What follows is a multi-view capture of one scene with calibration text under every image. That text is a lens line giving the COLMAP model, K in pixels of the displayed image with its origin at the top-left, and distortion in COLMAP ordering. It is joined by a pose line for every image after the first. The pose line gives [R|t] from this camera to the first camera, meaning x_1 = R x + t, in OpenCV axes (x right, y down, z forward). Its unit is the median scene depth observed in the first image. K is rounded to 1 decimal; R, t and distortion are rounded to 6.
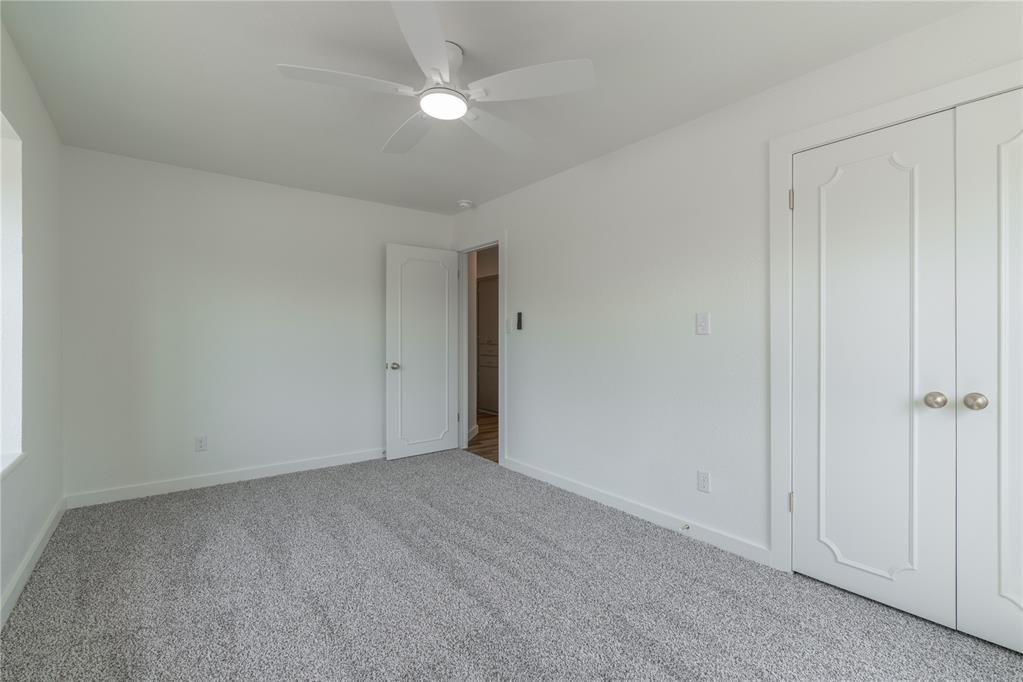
lens RADIAL K [[447.4, 0, 511.5], [0, 447.4, 341.0], [0, 0, 1]] dist [-0.000164, 0.000507]
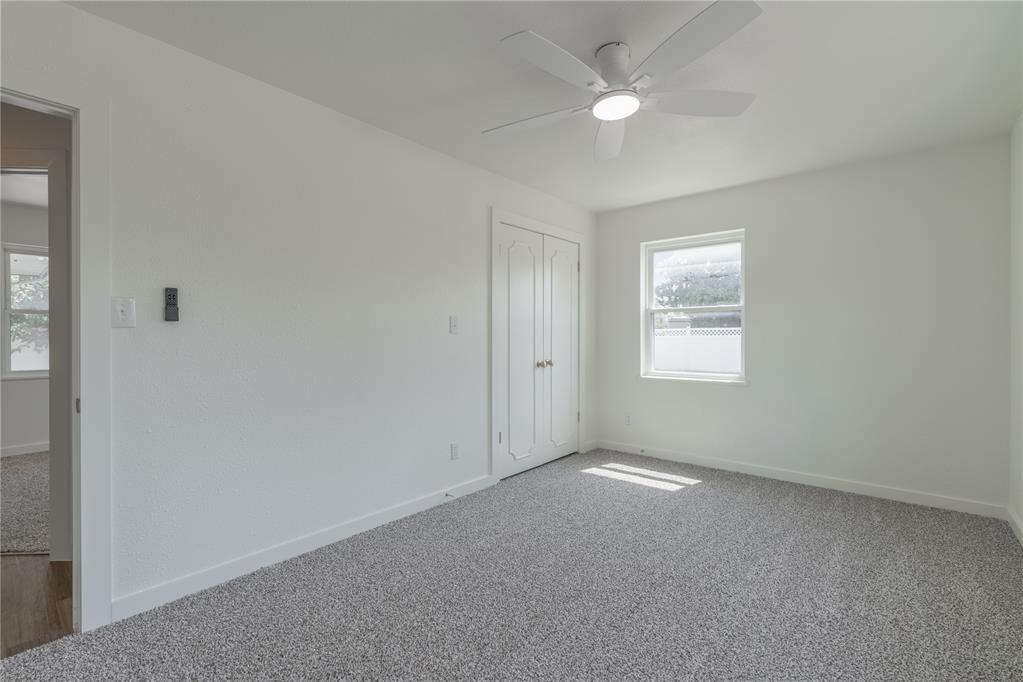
lens RADIAL K [[447.4, 0, 511.5], [0, 447.4, 341.0], [0, 0, 1]] dist [-0.000164, 0.000507]
pose [[-0.170480, -0.004642, 0.985350, -0.899857], [0.017553, 0.999816, 0.007747, -0.000020], [-0.985205, 0.018617, -0.170367, 1.138644]]
